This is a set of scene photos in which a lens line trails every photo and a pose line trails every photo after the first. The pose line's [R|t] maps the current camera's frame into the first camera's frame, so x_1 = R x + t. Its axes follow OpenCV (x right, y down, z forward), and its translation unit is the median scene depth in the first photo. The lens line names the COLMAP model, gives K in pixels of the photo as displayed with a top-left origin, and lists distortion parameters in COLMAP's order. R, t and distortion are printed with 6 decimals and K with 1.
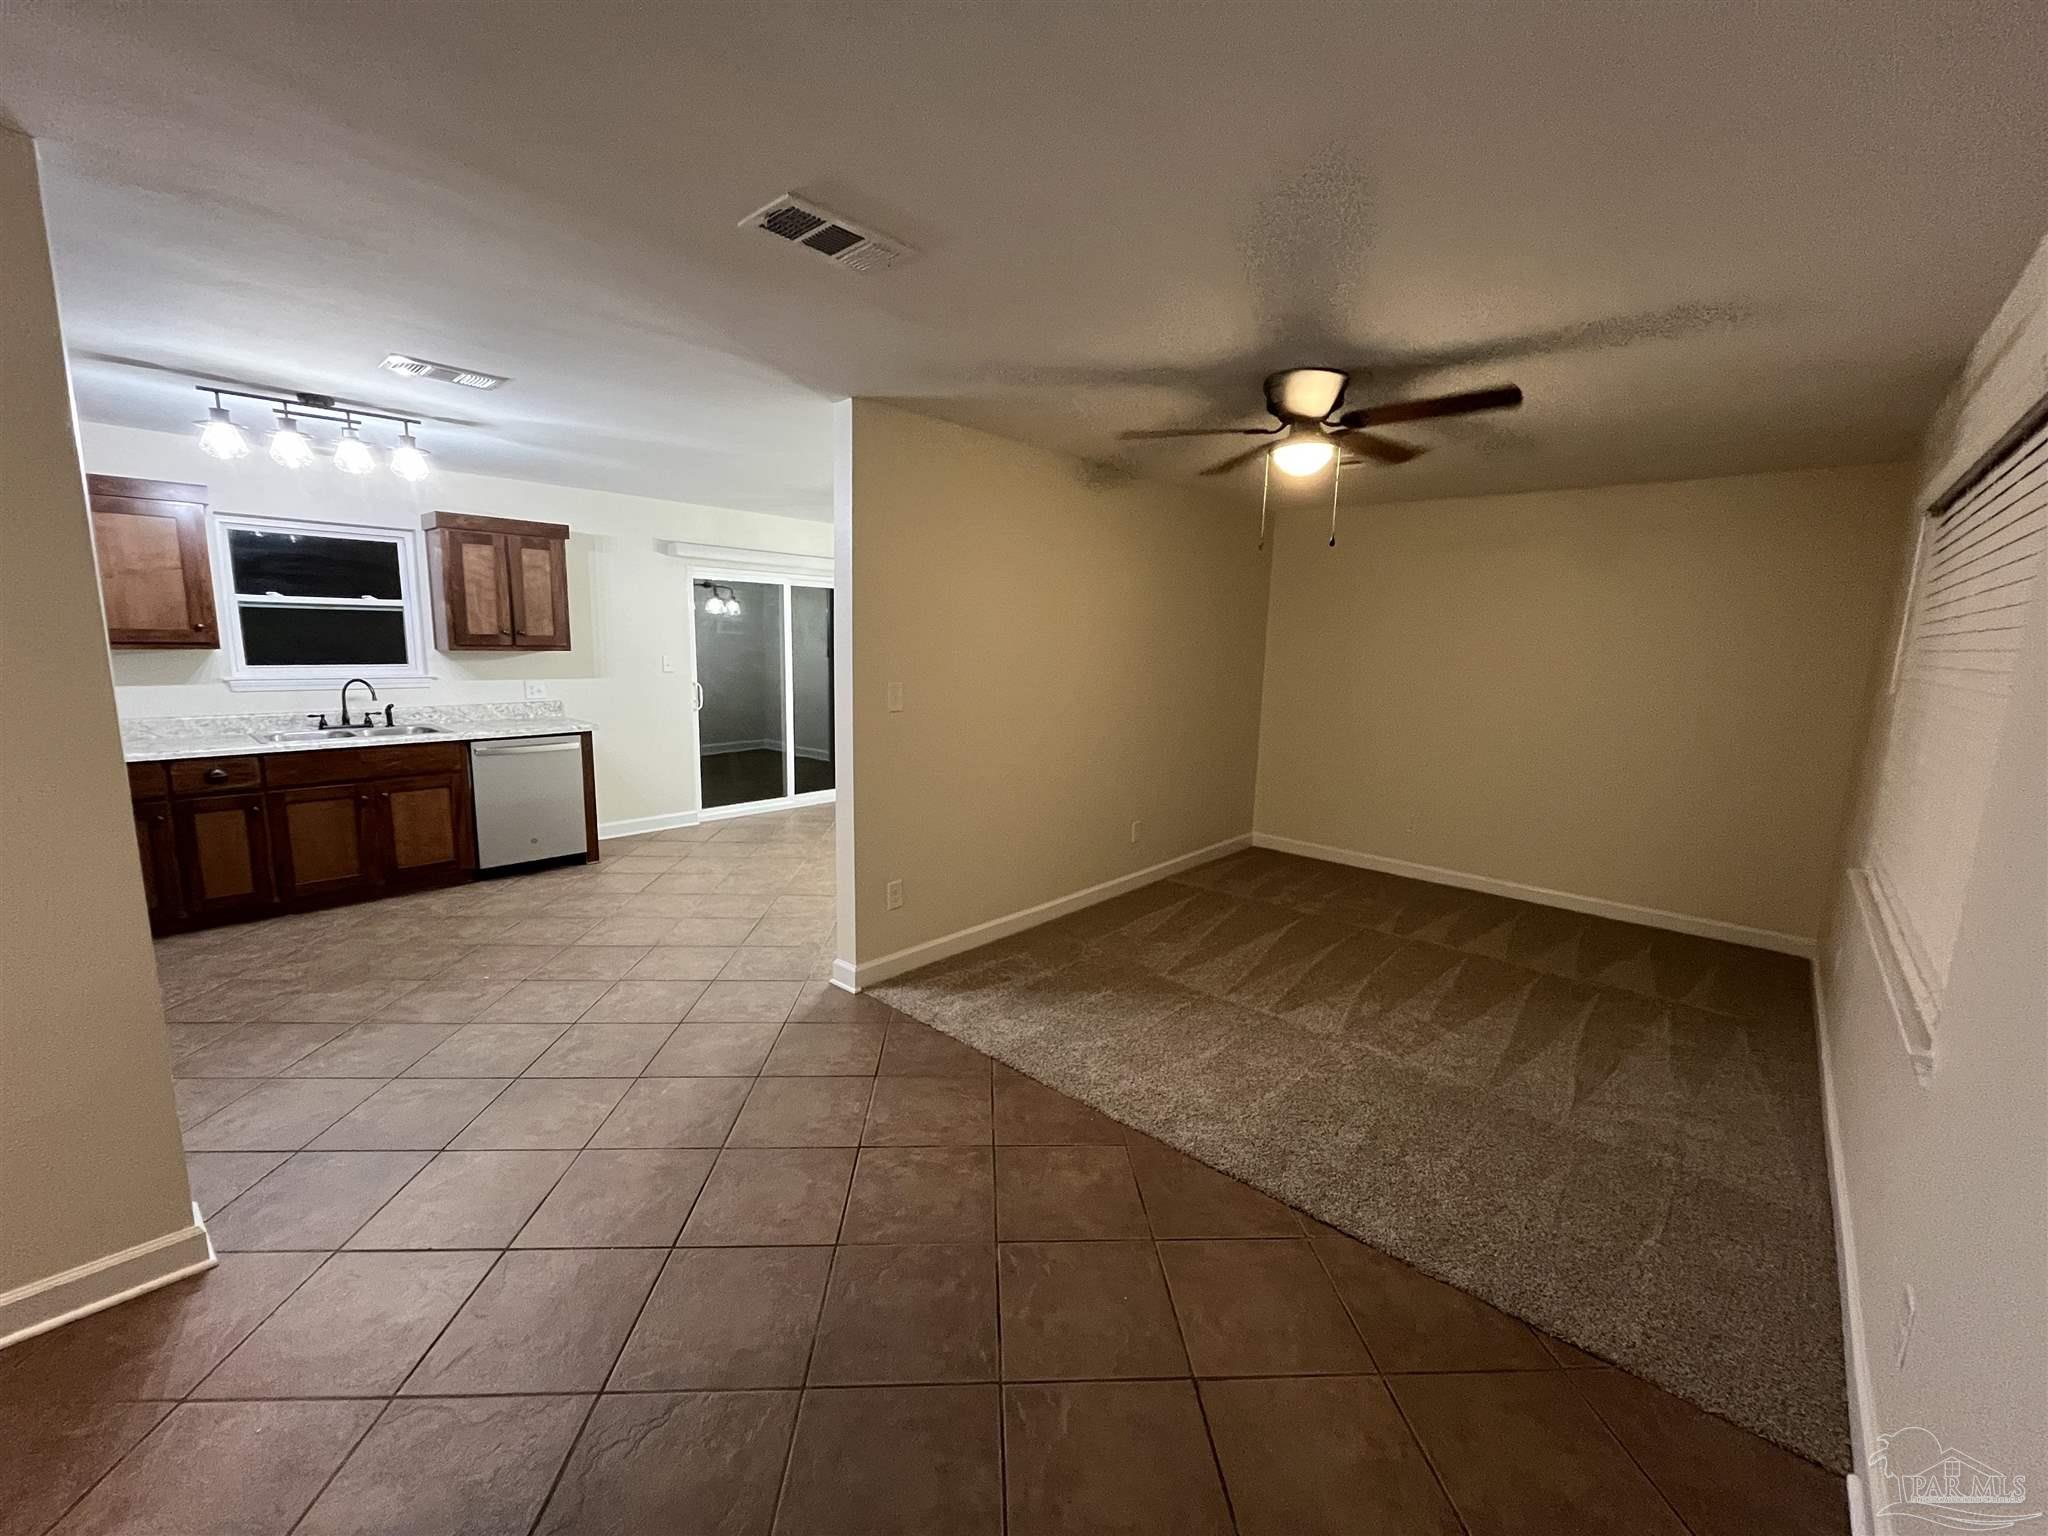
lens RADIAL K [[830.8, 0, 1022.6], [0, 830.8, 767.0], [0, 0, 1]] dist [-0.006866, 0.001067]
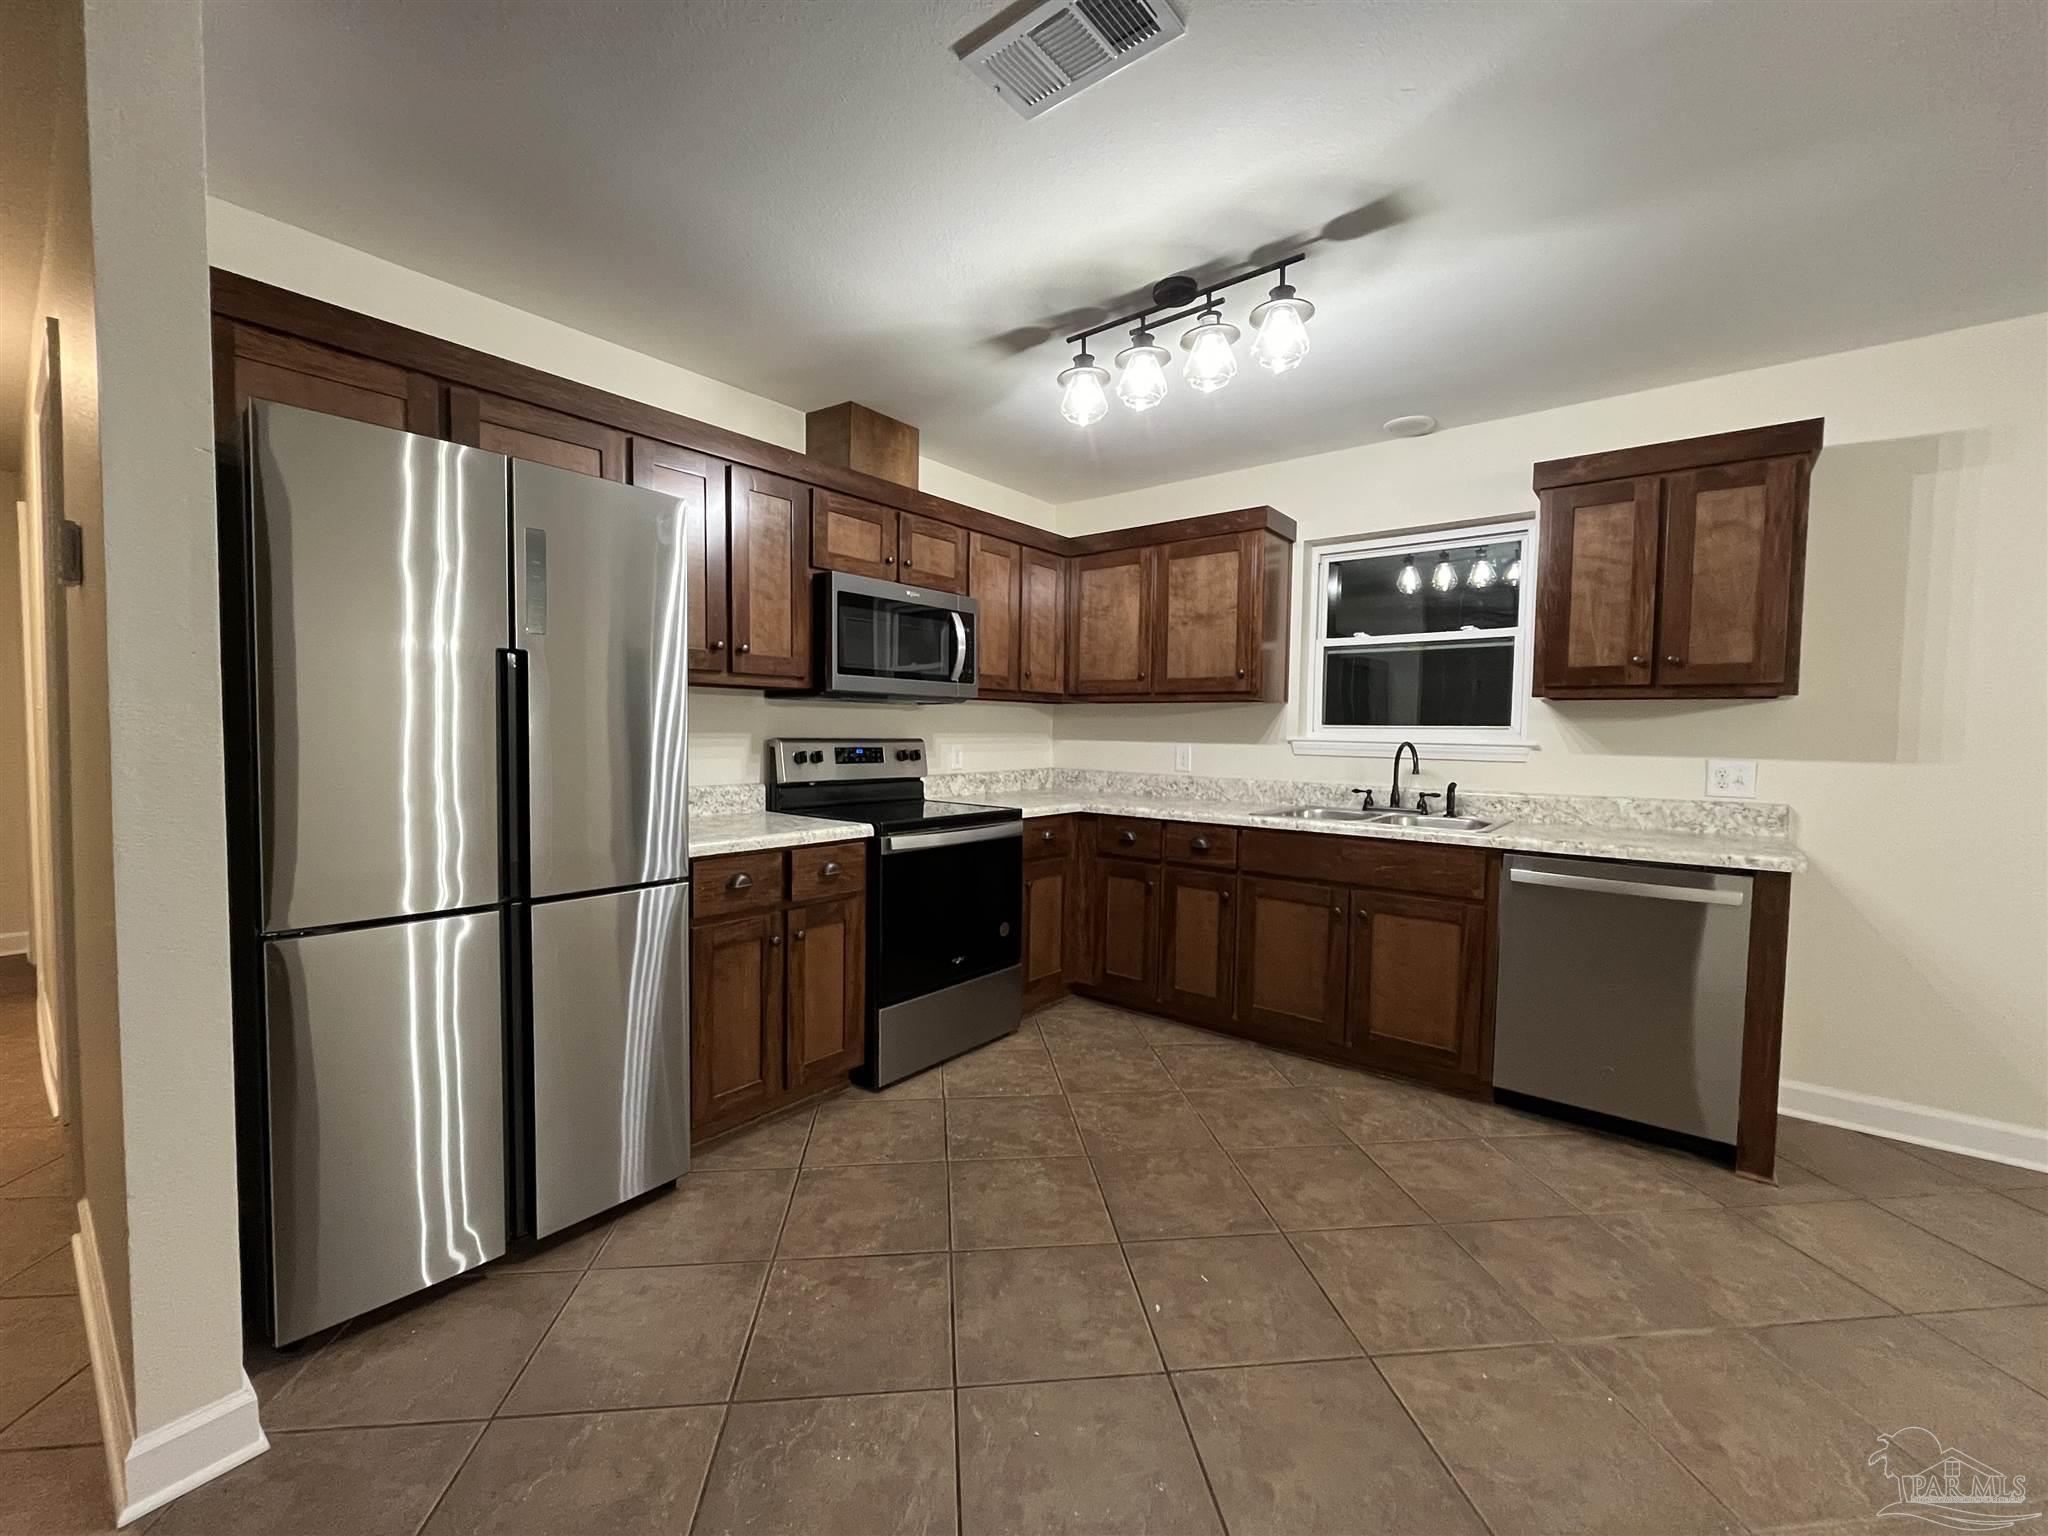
lens RADIAL K [[830.8, 0, 1019.7], [0, 830.8, 767.8], [0, 0, 1]] dist [-0.006866, 0.001067]
pose [[0.057970, 0.023816, -0.998034, -0.129854], [-0.169690, 0.985403, 0.013659, -0.038572], [0.983791, 0.168564, 0.061165, 0.624550]]
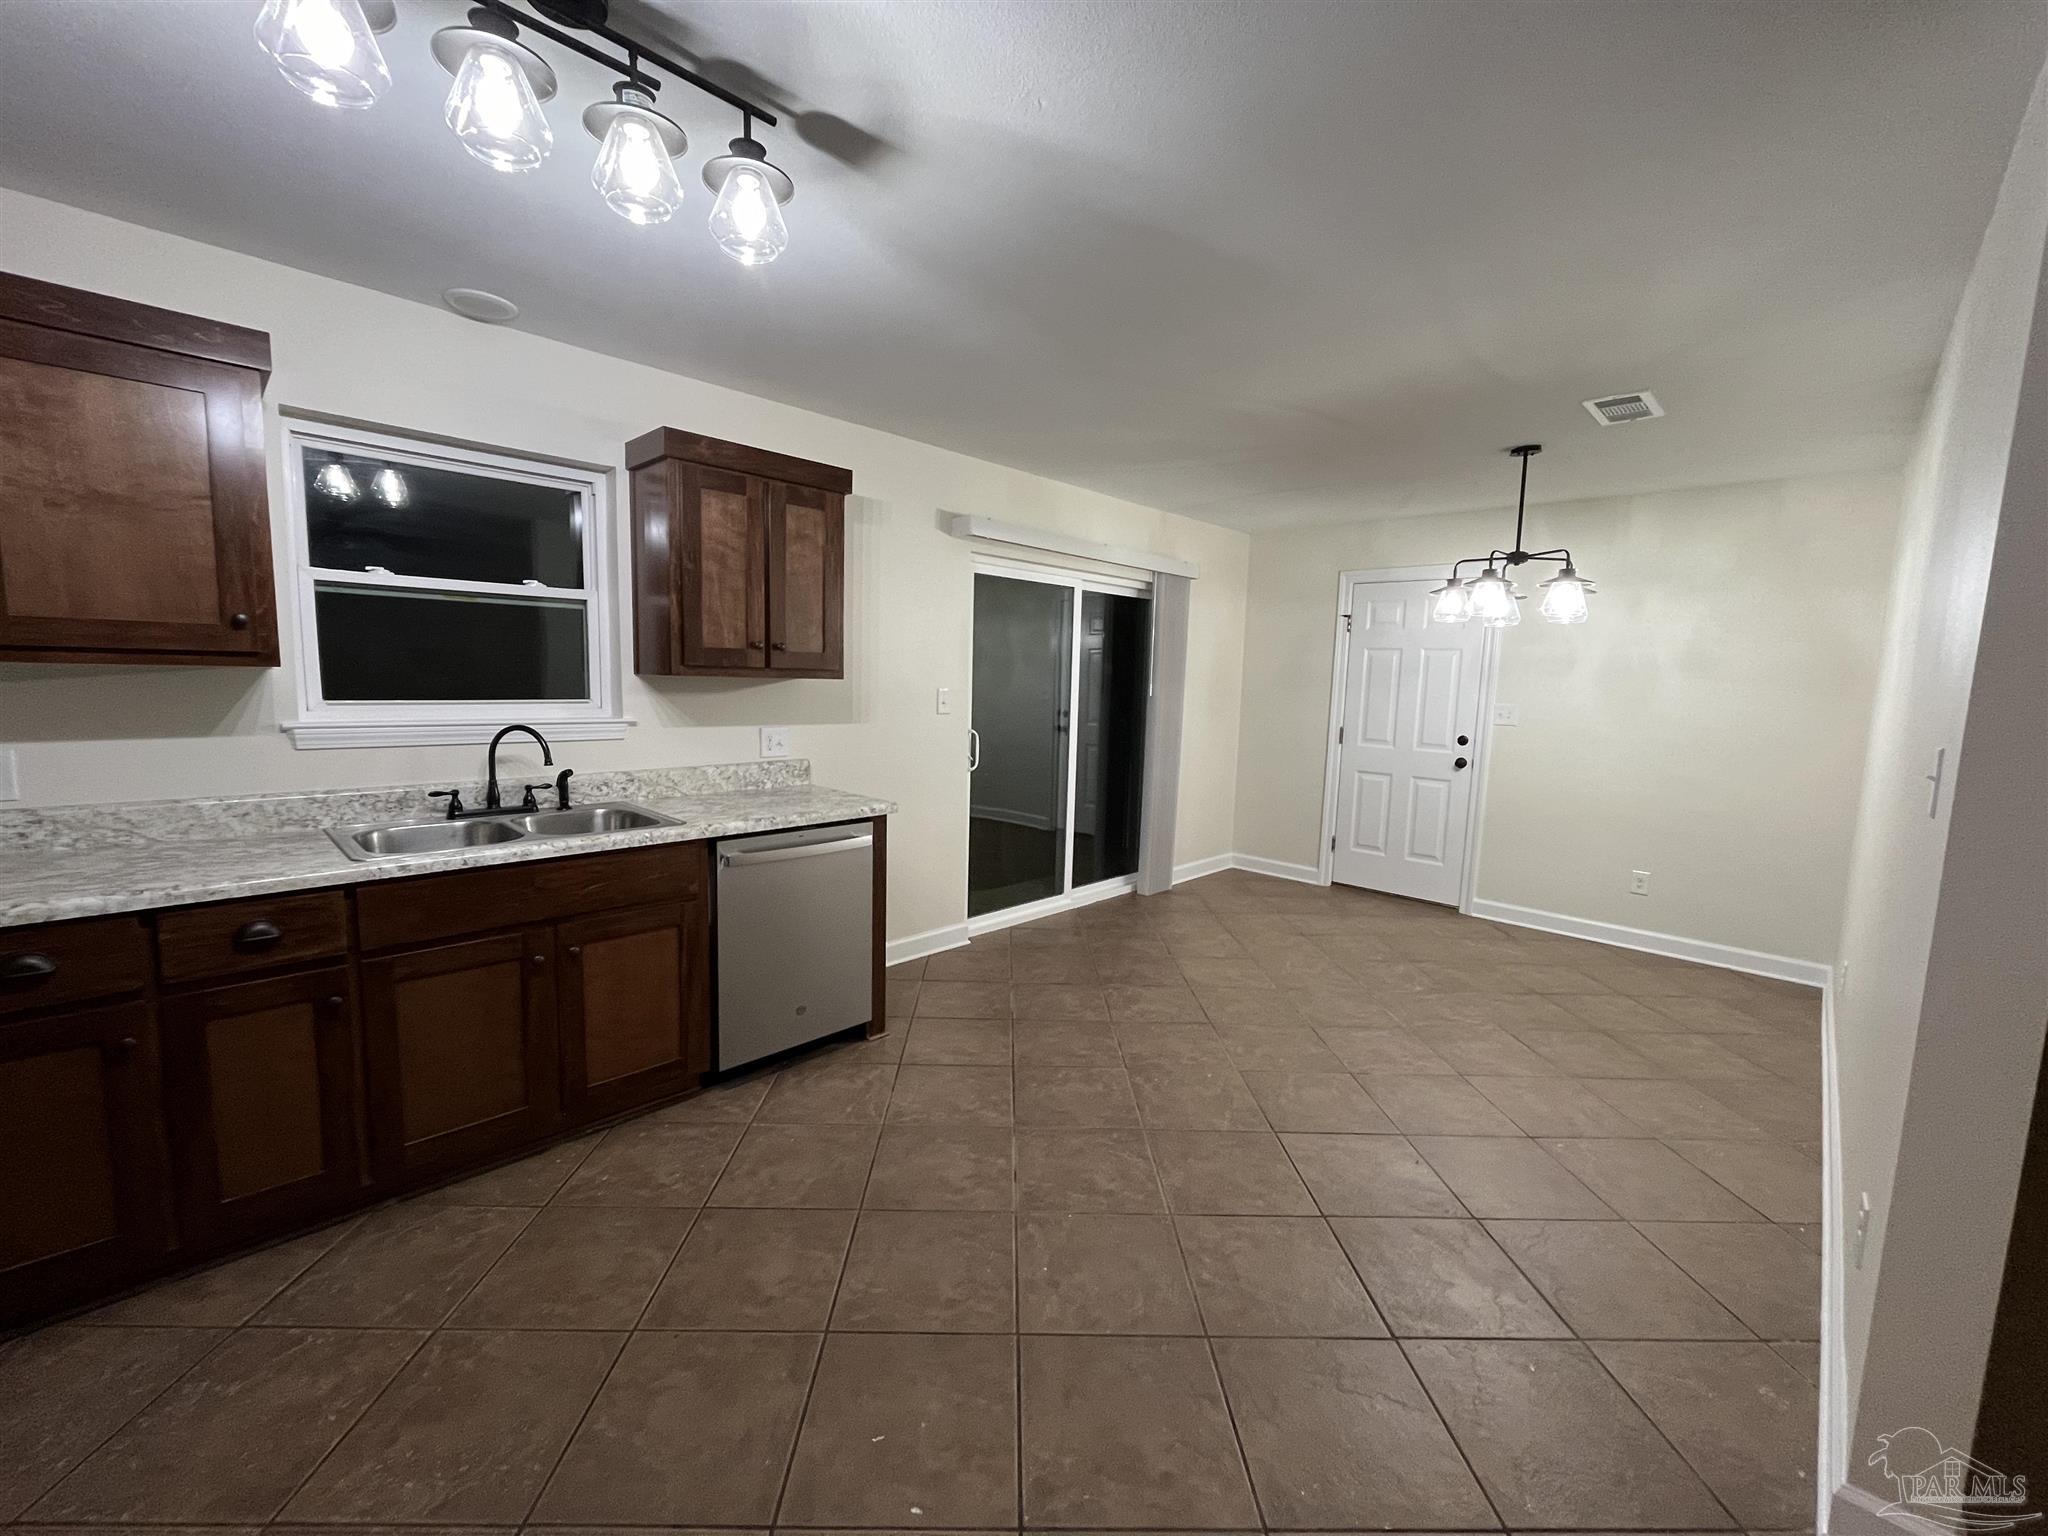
lens RADIAL K [[830.8, 0, 1024.8], [0, 830.8, 767.4], [0, 0, 1]] dist [-0.006866, 0.001067]
pose [[0.999498, 0.007556, -0.030756, -0.438679], [-0.008999, 0.998852, -0.047040, -0.054002], [0.030365, 0.047293, 0.998419, 0.449972]]
